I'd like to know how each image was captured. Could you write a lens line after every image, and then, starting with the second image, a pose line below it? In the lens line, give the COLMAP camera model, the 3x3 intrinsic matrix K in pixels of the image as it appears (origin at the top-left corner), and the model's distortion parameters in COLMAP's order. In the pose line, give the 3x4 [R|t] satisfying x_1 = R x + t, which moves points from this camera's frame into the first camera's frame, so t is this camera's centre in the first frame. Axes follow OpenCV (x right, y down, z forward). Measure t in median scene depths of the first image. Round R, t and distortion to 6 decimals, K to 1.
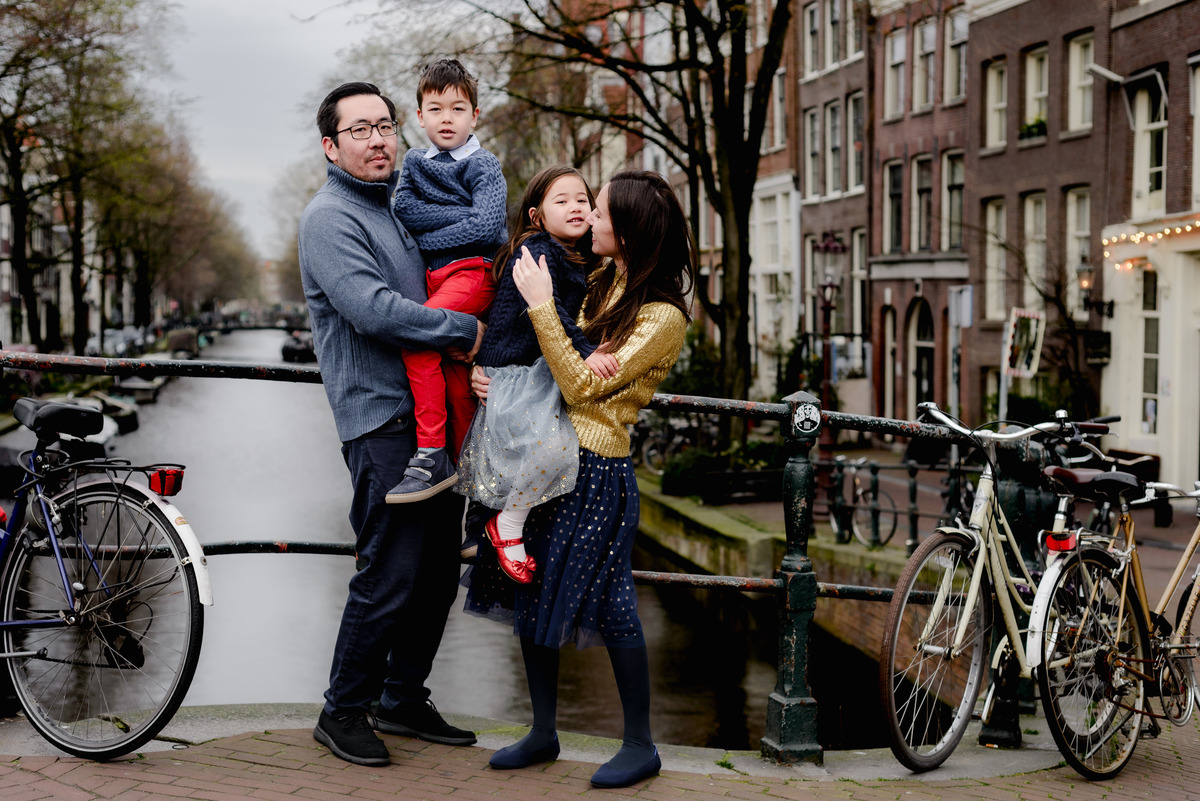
lens RADIAL K [[2145.6, 0, 619.7], [0, 2145.6, 399.2], [0, 0, 1]] dist [0.025883, 0.055814]
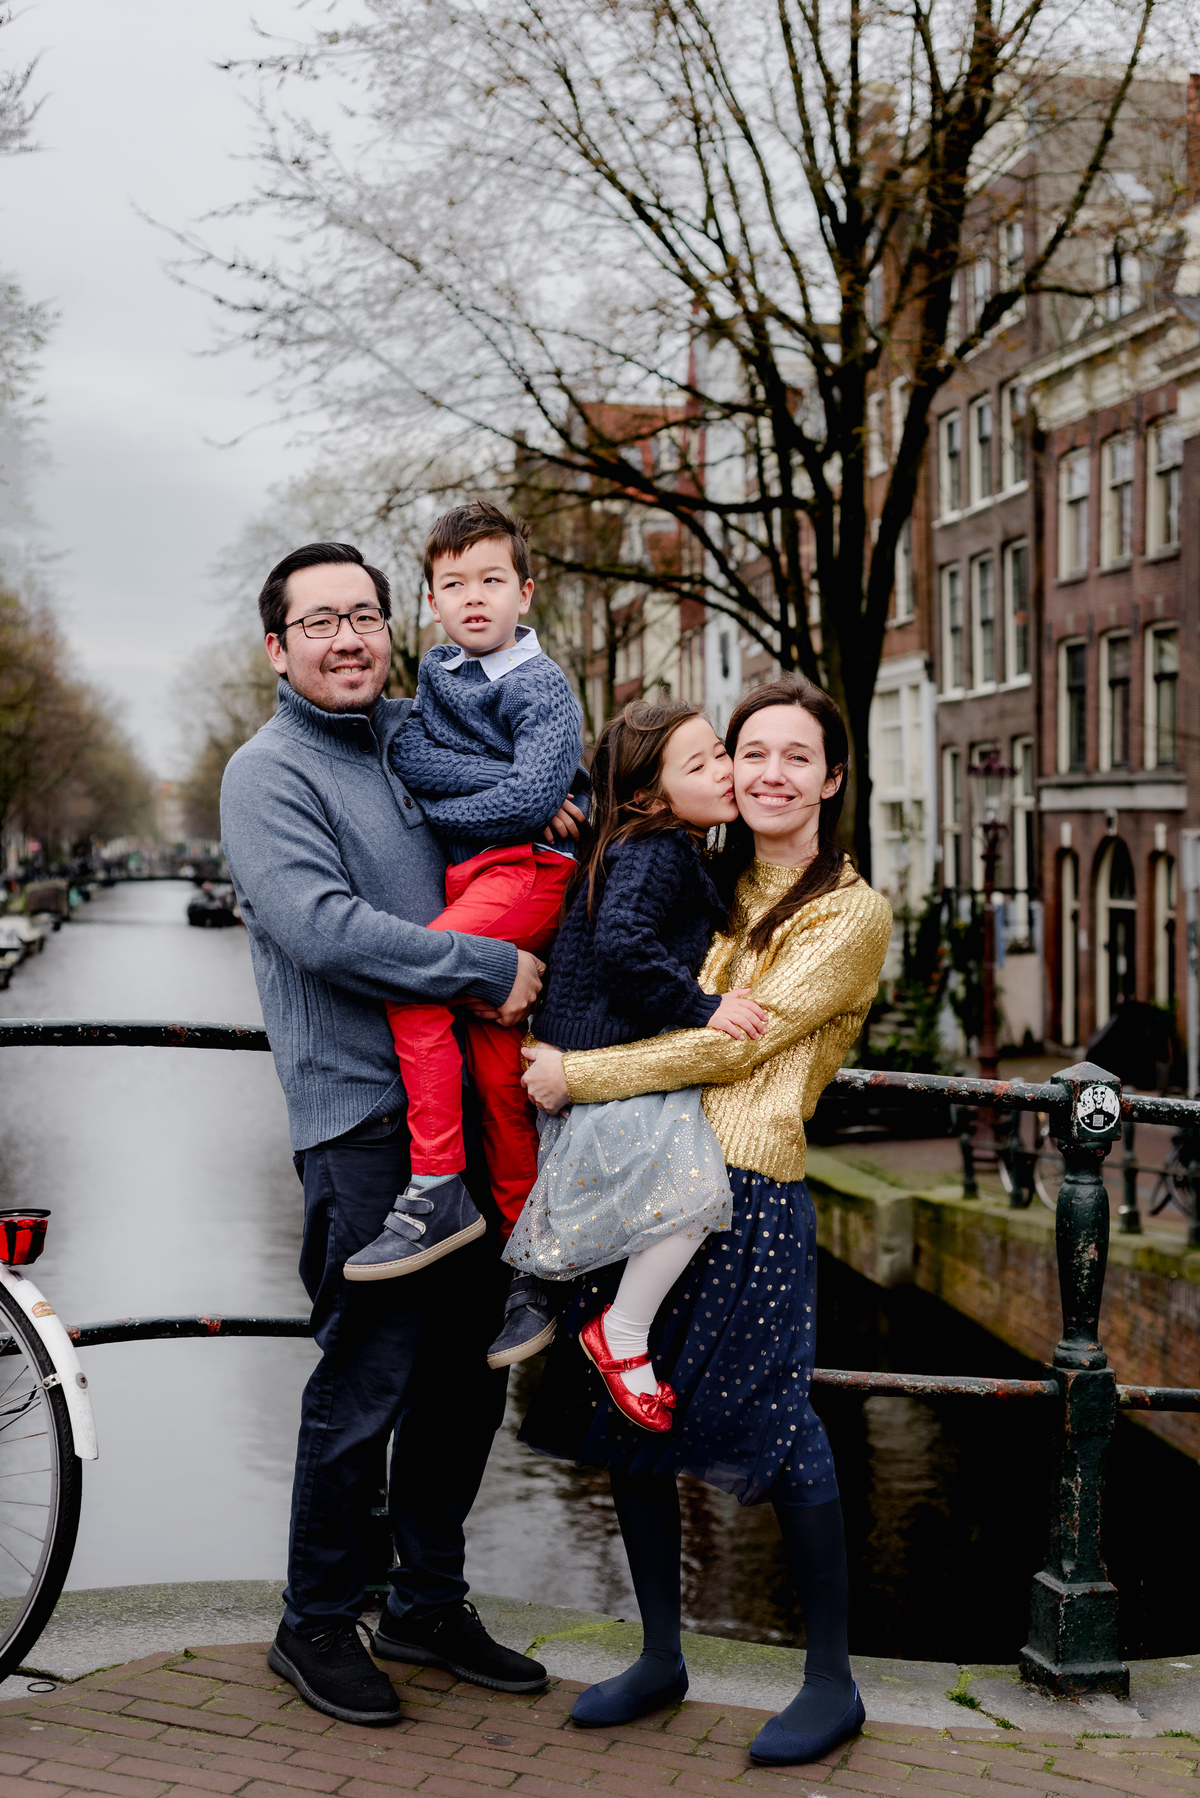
lens RADIAL K [[2919.9, 0, 600.0], [0, 2919.9, 899.0], [0, 0, 1]] dist [0.023414, 0.170669]
pose [[0.999894, -0.004972, -0.013709, -0.012746], [0.004721, 0.999822, -0.018256, -0.011533], [0.013797, 0.018190, 0.999739, 0.063324]]
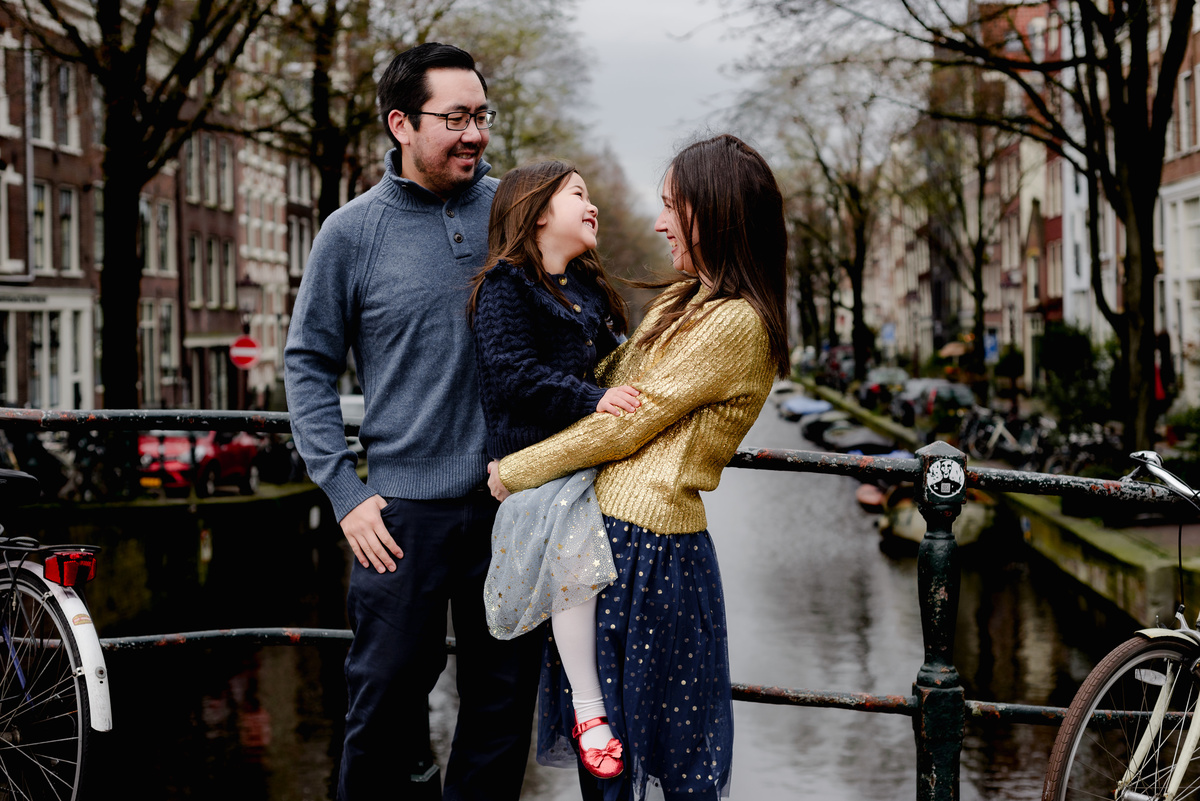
lens RADIAL K [[1948.8, 0, 600.0], [0, 1948.8, 400.5], [0, 0, 1]] dist [0.023414, 0.170669]
pose [[0.964313, -0.011504, -0.264516, 0.049612], [0.011090, 0.999934, -0.003060, -0.005621], [0.264534, 0.000017, 0.964376, 0.107694]]
